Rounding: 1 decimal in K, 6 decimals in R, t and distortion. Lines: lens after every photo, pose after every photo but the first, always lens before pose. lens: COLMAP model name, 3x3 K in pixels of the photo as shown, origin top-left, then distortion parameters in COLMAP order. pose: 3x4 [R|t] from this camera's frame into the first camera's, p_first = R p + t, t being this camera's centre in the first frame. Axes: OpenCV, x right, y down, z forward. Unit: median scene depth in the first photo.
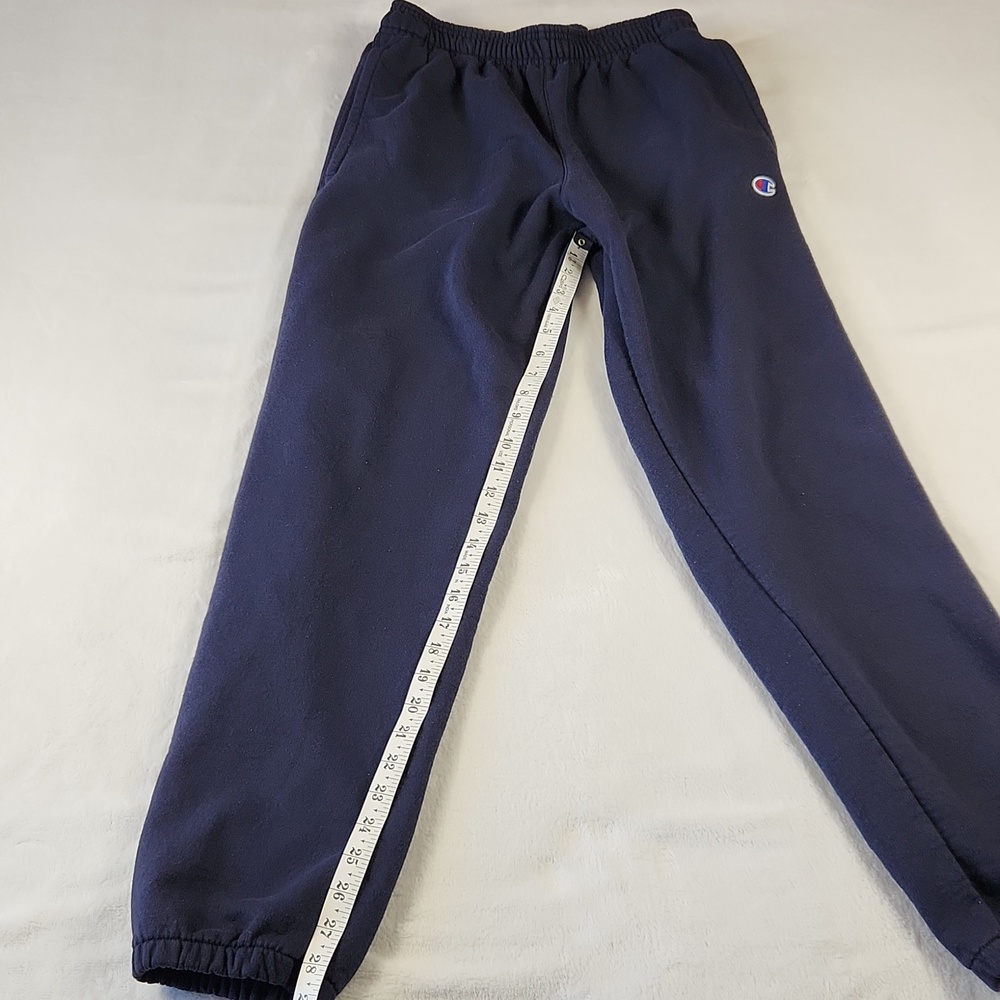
lens RADIAL K [[1329.1, 0, 468.2], [0, 1329.1, 539.3], [0, 0, 1]] dist [0.074402, -0.097530]
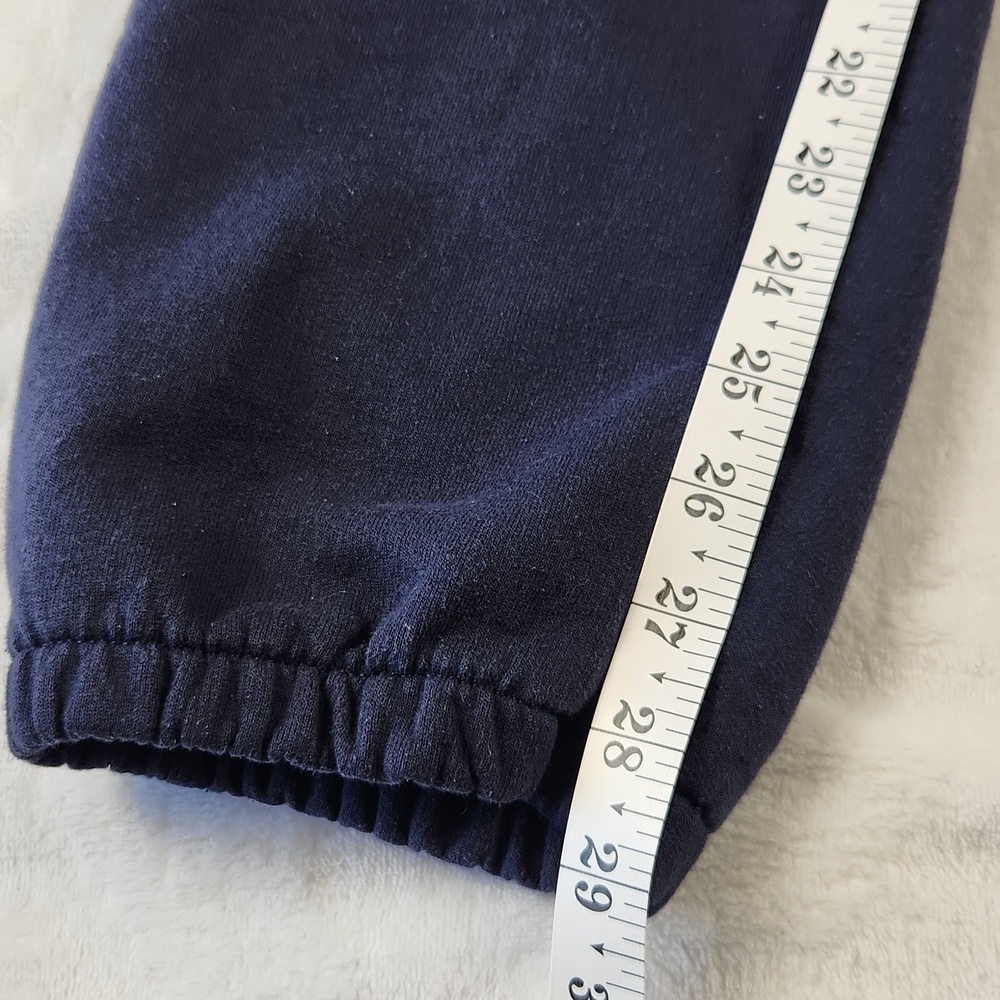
lens RADIAL K [[1329.1, 0, 468.2], [0, 1329.1, 539.3], [0, 0, 1]] dist [0.074402, -0.097530]
pose [[0.997813, 0.032457, -0.057582, -0.134476], [-0.010533, 0.938089, 0.346233, 0.178939], [0.065255, -0.344870, 0.936380, 0.742841]]
